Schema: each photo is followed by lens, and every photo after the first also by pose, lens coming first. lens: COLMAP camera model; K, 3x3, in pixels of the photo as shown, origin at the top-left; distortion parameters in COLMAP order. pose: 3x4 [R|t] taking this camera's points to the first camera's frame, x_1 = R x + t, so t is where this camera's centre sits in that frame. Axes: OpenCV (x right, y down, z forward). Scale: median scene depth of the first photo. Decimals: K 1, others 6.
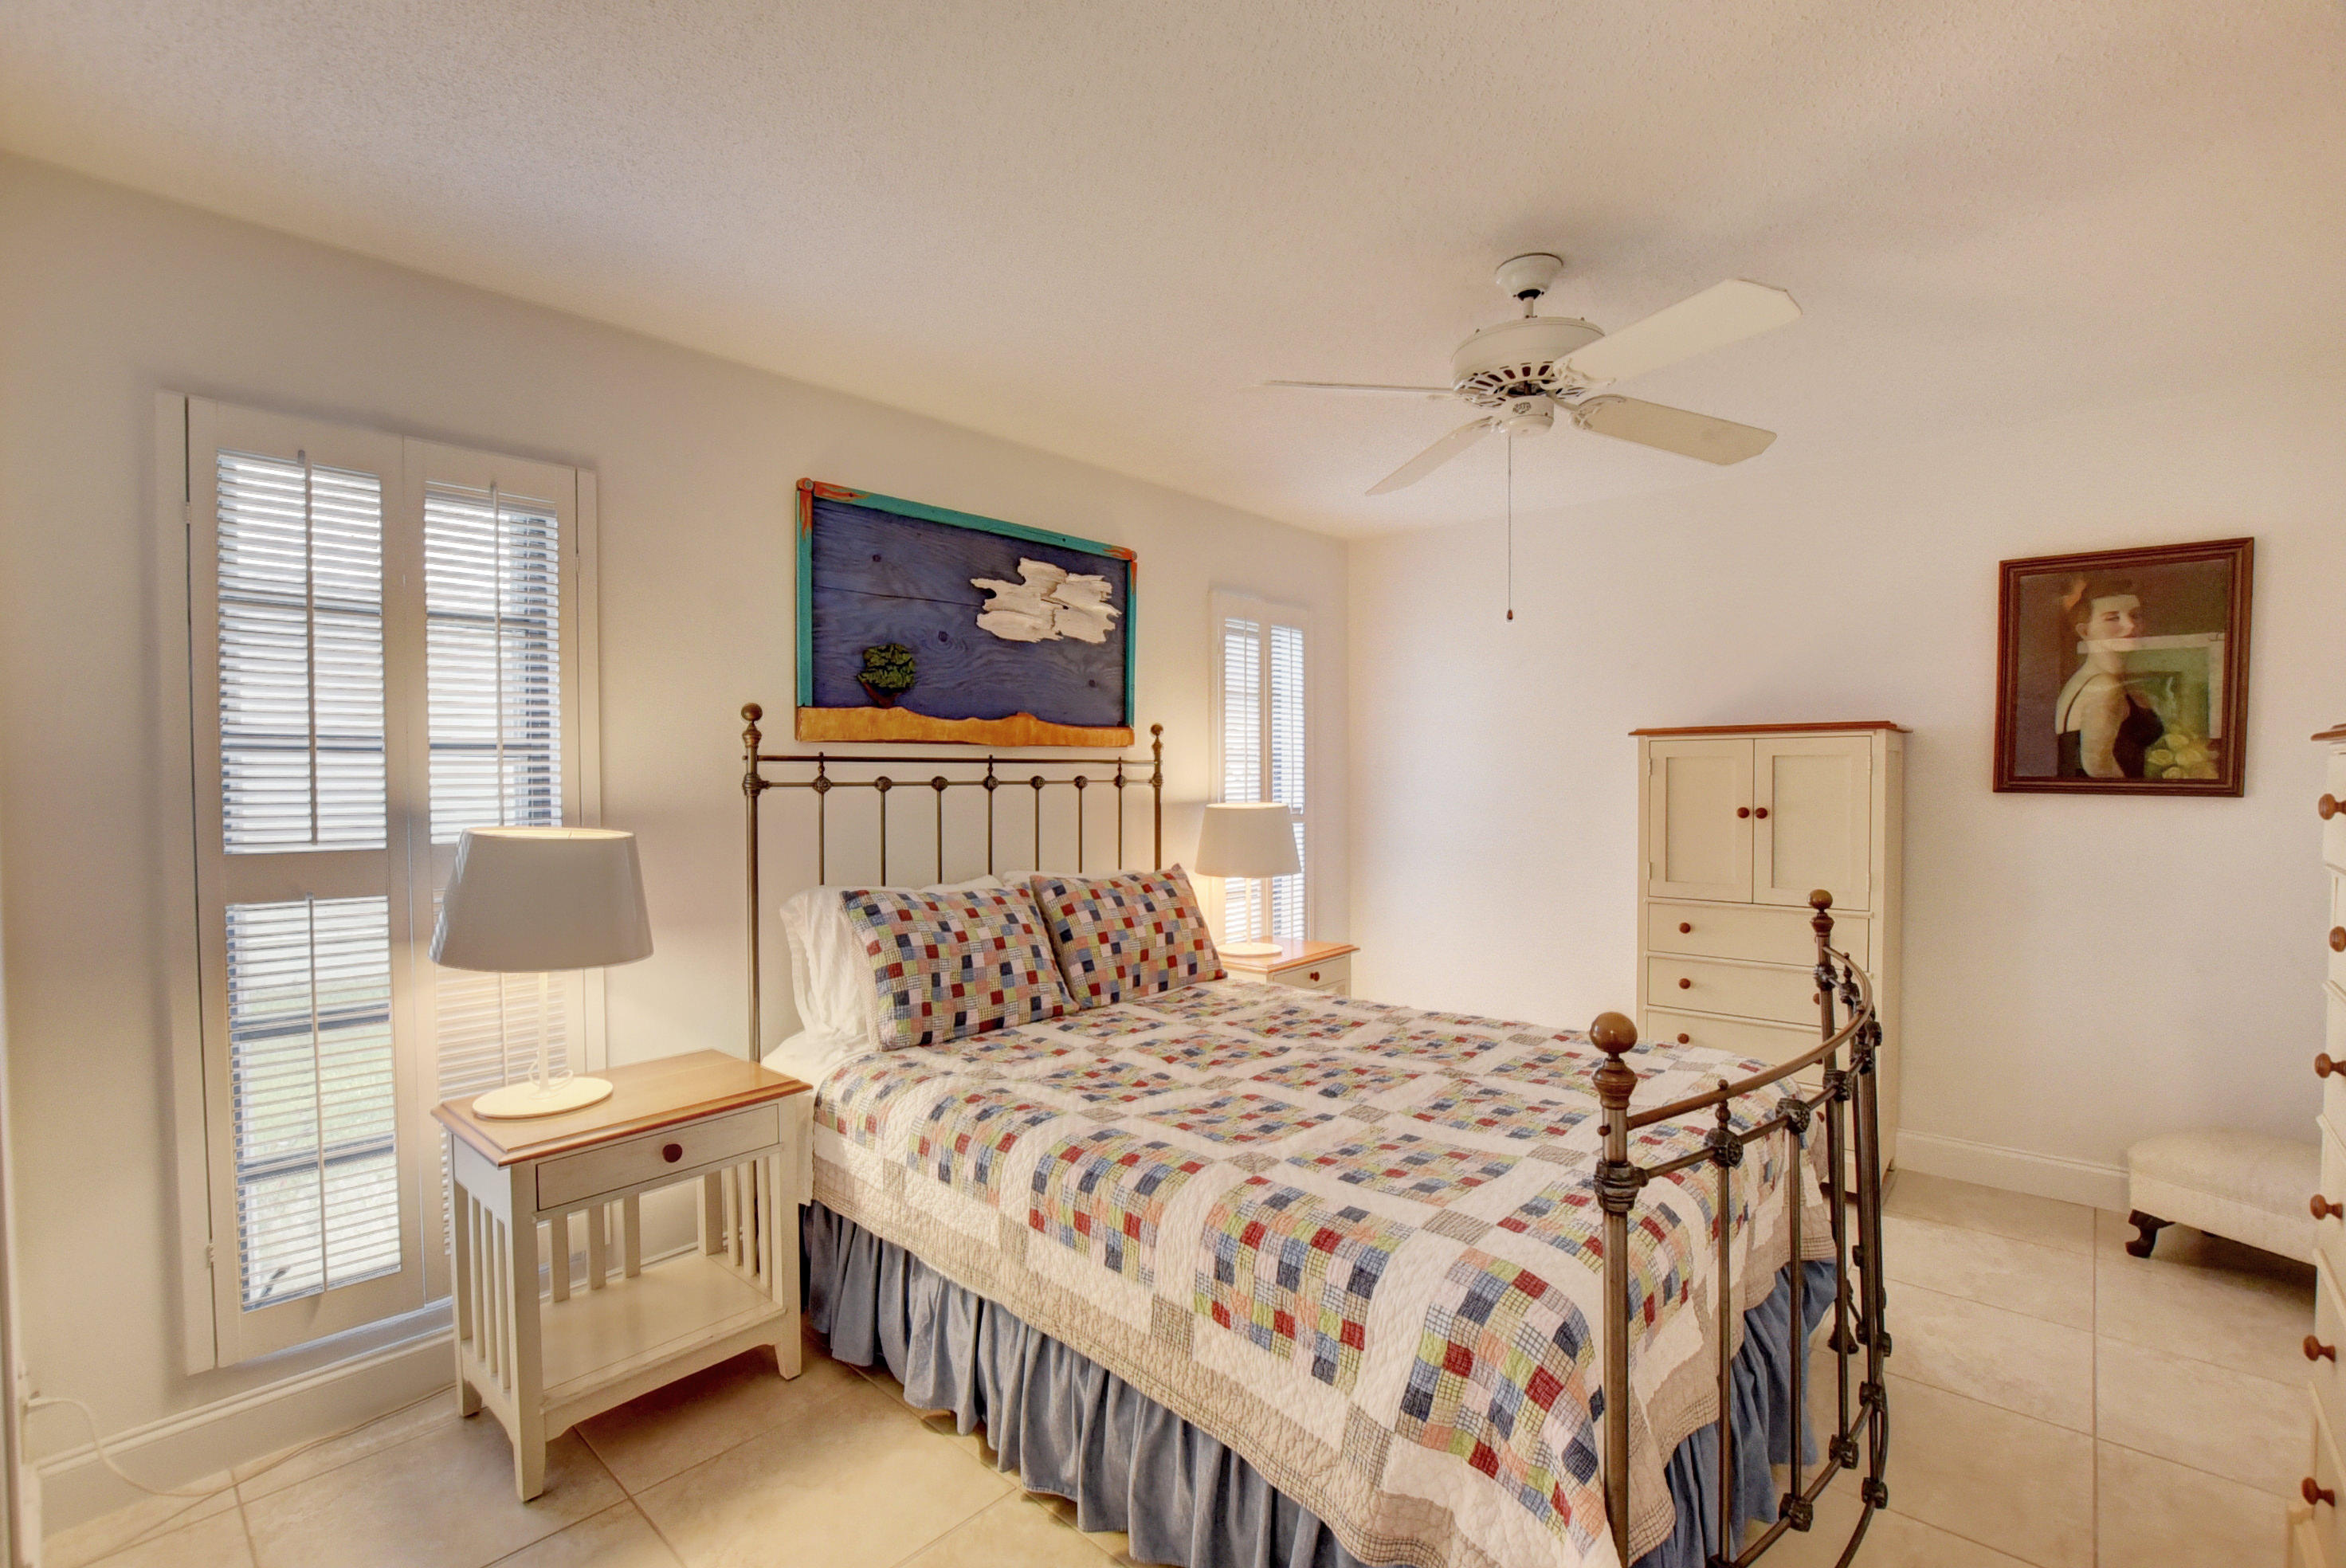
lens RADIAL K [[1049.9, 0, 1192.4], [0, 1049.9, 795.9], [0, 0, 1]] dist [-0.026766, 0.006799]
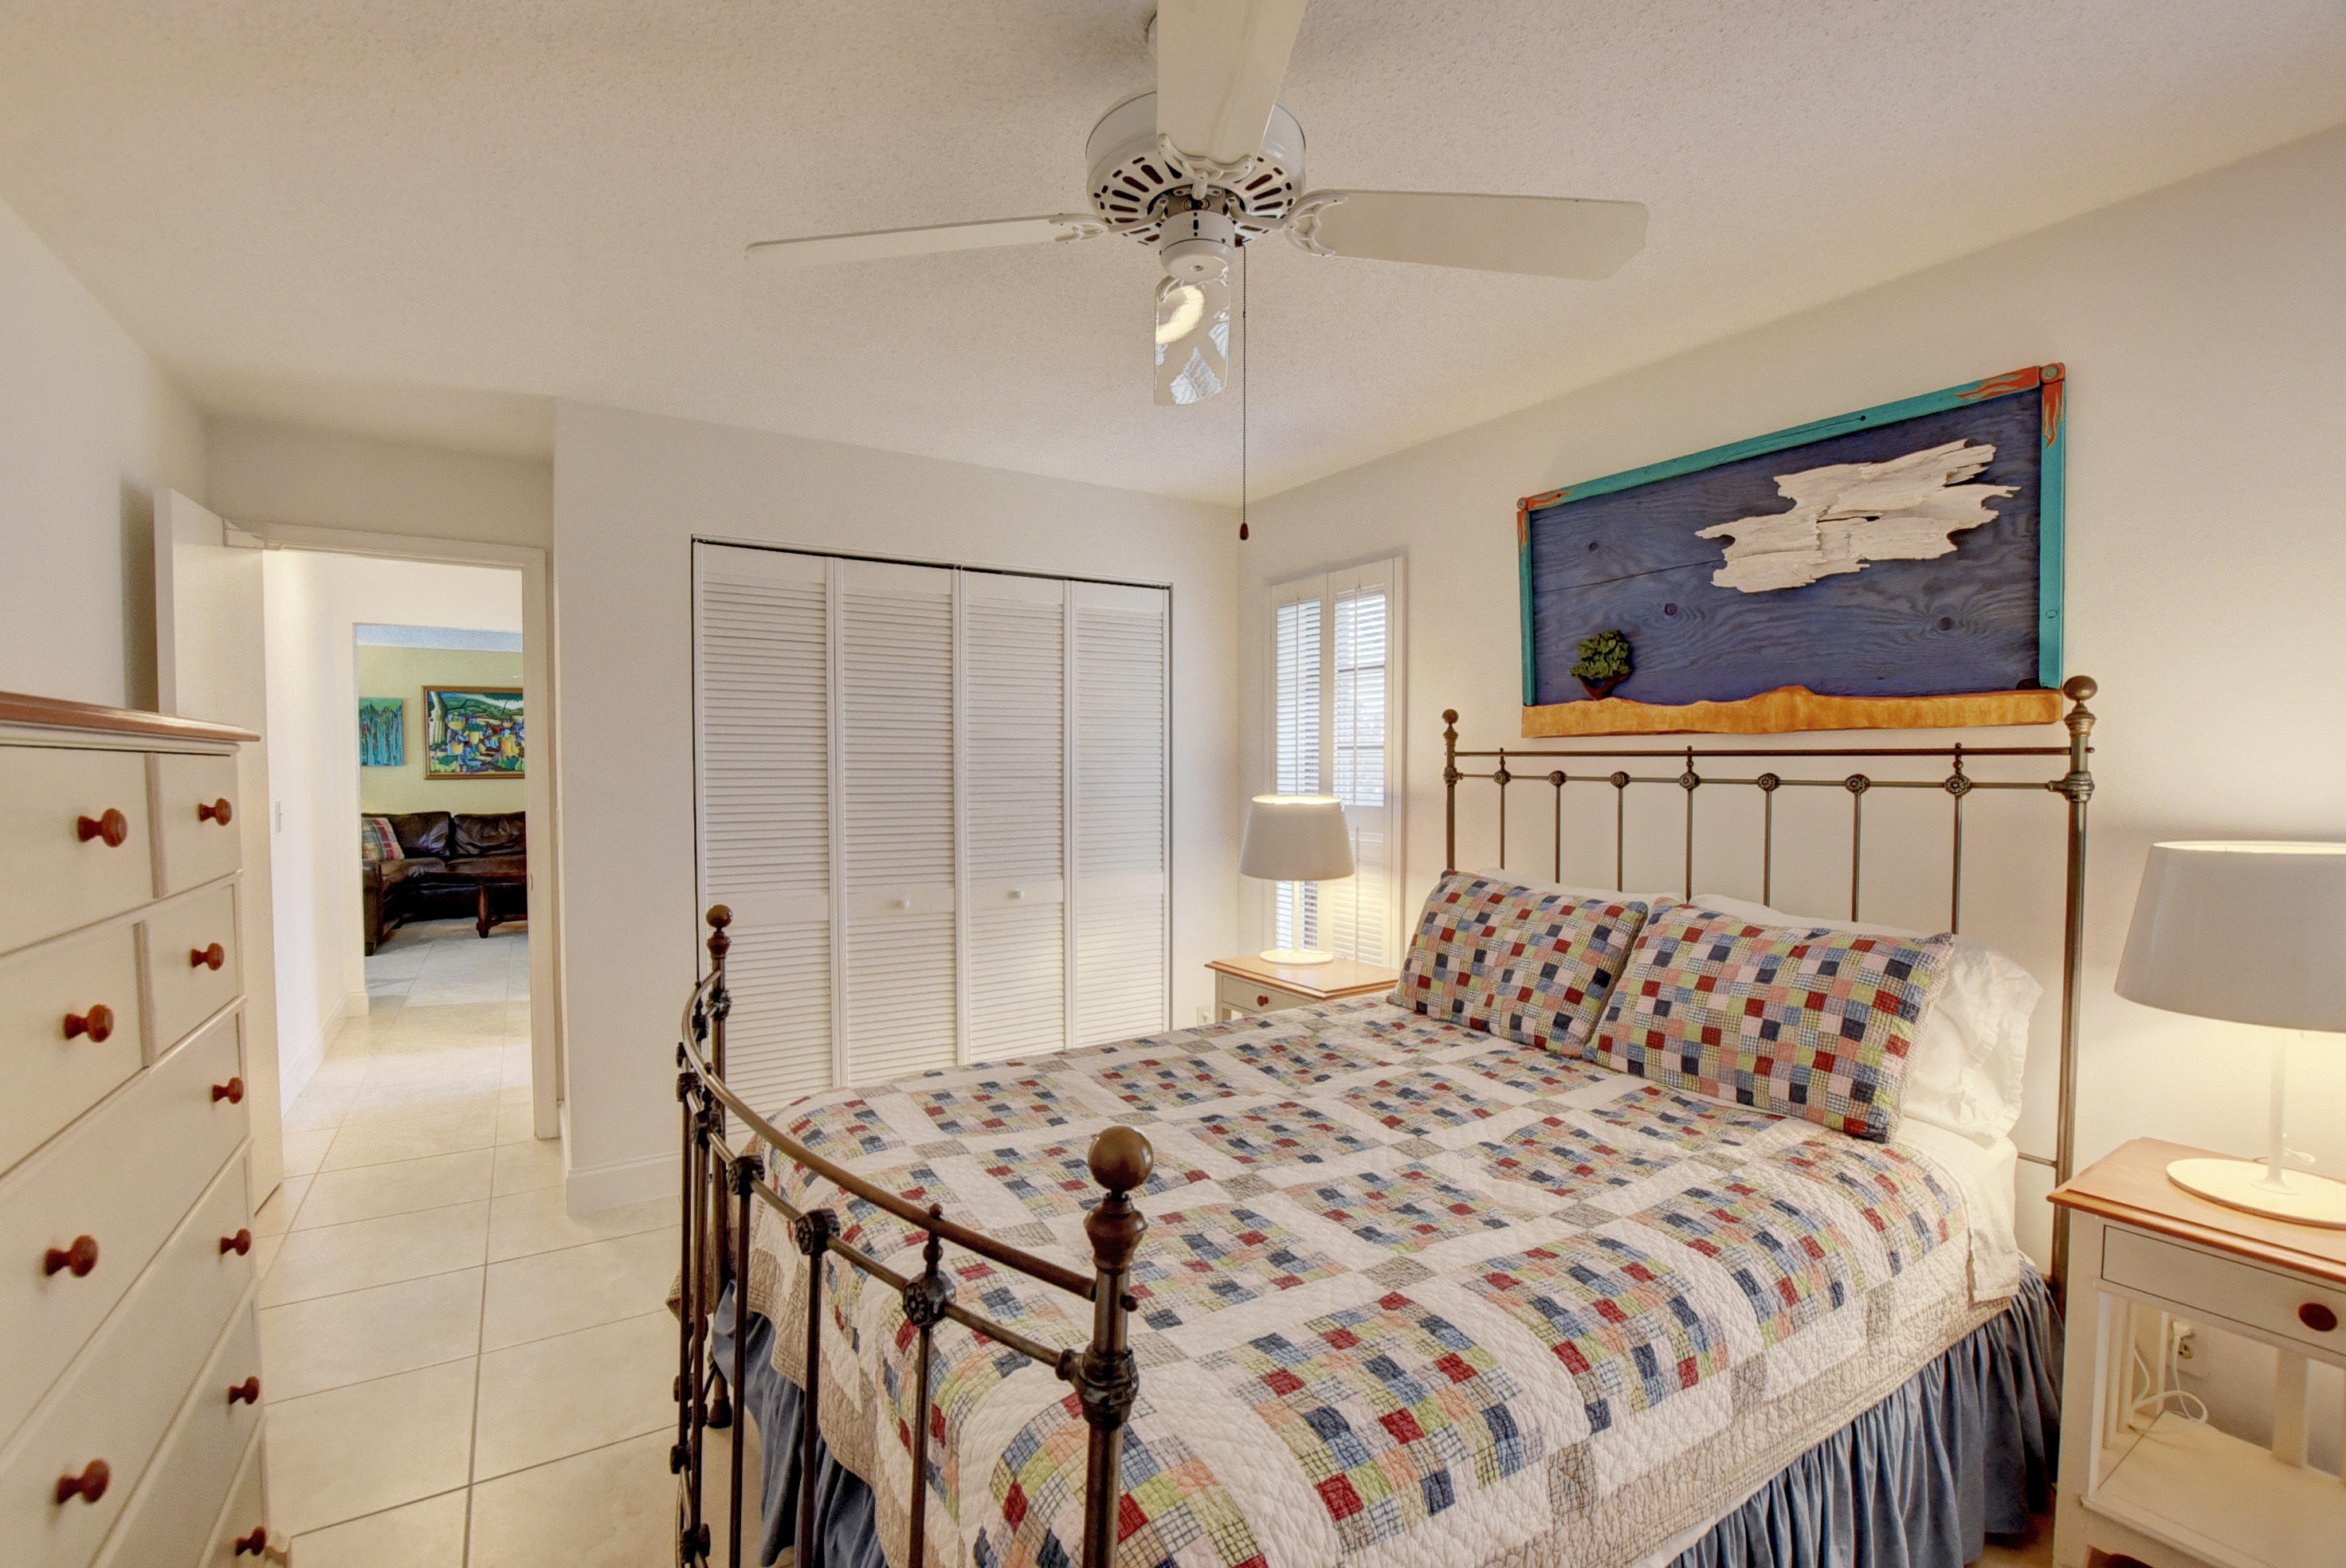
lens RADIAL K [[1046.5, 0, 1161.4], [0, 1046.5, 801.3], [0, 0, 1]] dist [-0.027172, 0.005958]
pose [[-0.291676, 0.032415, -0.955968, 0.719811], [-0.028609, 0.998683, 0.042592, -0.019483], [0.956089, 0.039773, -0.290364, 0.873290]]
